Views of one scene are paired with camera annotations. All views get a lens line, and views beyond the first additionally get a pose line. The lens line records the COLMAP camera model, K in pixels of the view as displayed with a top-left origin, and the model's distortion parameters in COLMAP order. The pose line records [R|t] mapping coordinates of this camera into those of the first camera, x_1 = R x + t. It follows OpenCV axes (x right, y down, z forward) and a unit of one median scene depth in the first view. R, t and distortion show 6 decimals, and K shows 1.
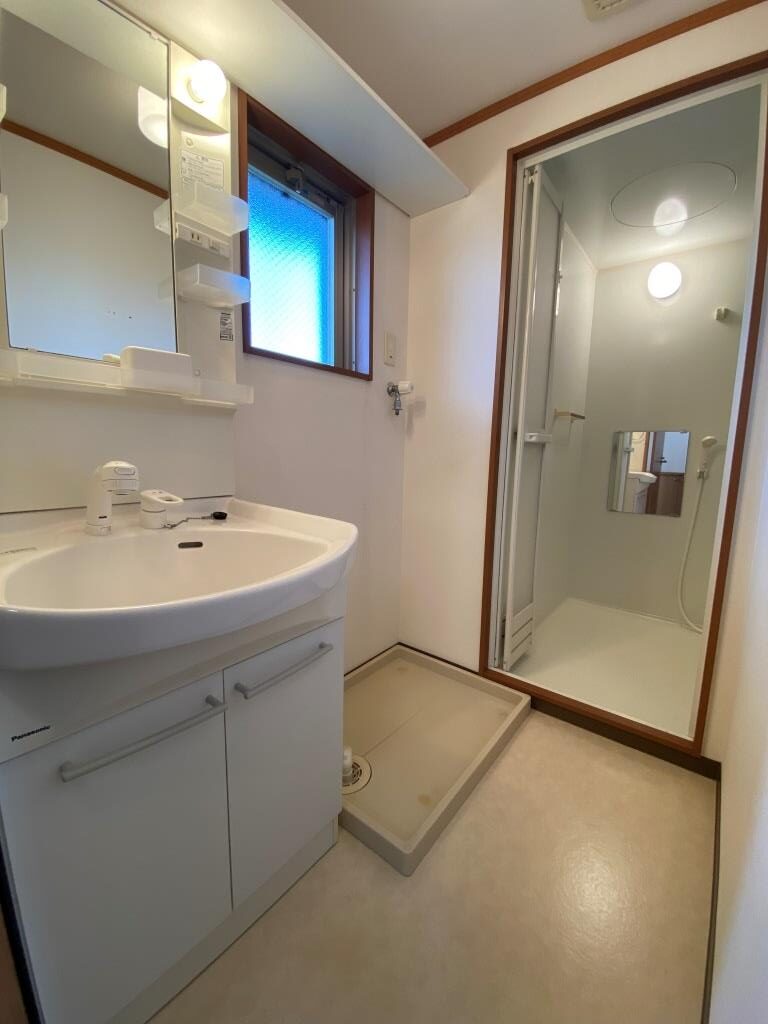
lens RADIAL K [[417.3, 0, 384.0], [0, 417.3, 512.0], [0, 0, 1]] dist [0.000943, 0.000082]
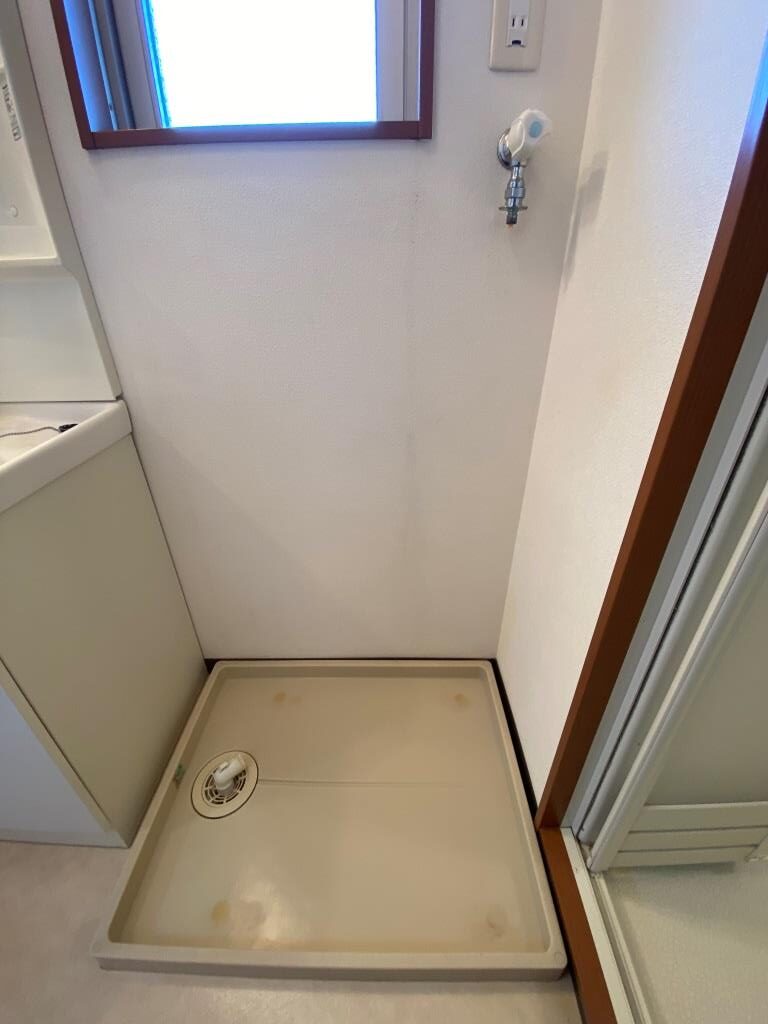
lens RADIAL K [[418.2, 0, 384.0], [0, 418.2, 512.0], [0, 0, 1]] dist [-0.029622, -0.000203]
pose [[0.613141, 0.360709, -0.702813, 0.330158], [-0.091509, 0.916109, 0.390347, -0.124940], [0.784655, -0.175025, 0.594712, 0.630781]]
